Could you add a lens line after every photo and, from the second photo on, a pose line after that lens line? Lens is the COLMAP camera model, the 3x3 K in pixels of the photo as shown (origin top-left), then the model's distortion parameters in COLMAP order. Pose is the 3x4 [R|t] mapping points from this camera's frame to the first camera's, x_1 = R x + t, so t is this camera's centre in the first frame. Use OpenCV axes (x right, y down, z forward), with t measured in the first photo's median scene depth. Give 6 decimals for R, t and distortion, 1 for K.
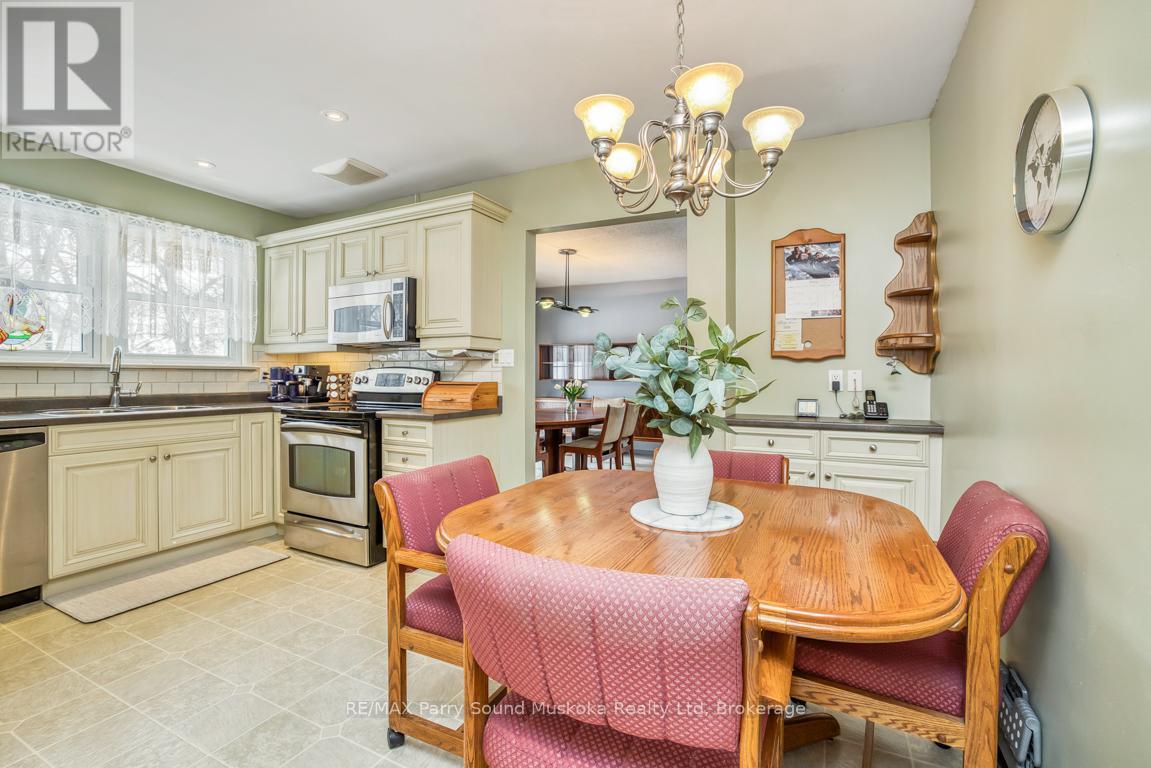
lens RADIAL K [[508.3, 0, 579.7], [0, 508.3, 378.5], [0, 0, 1]] dist [-0.051167, 0.016122]
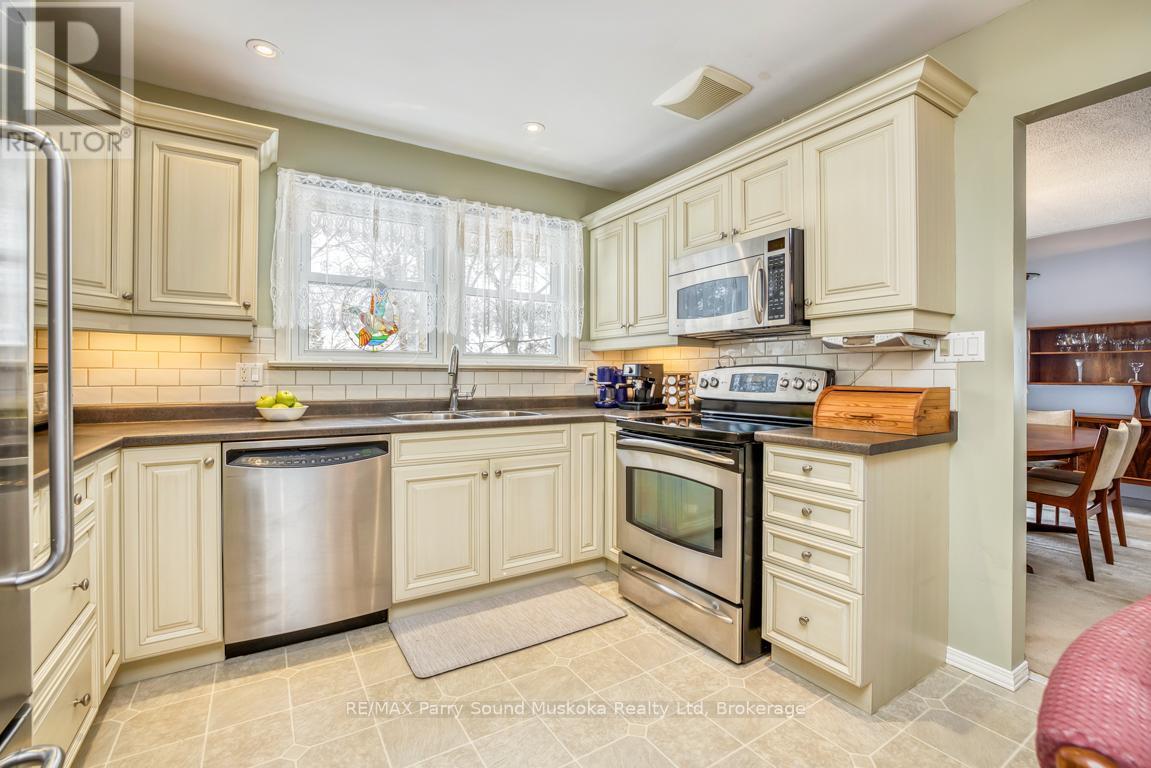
lens RADIAL K [[508.3, 0, 579.7], [0, 508.3, 378.5], [0, 0, 1]] dist [-0.051167, 0.016122]
pose [[0.856163, 0.001638, -0.516704, -0.234306], [-0.001904, 0.999998, 0.000015, -0.002965], [0.516703, 0.000970, 0.856164, 0.287417]]
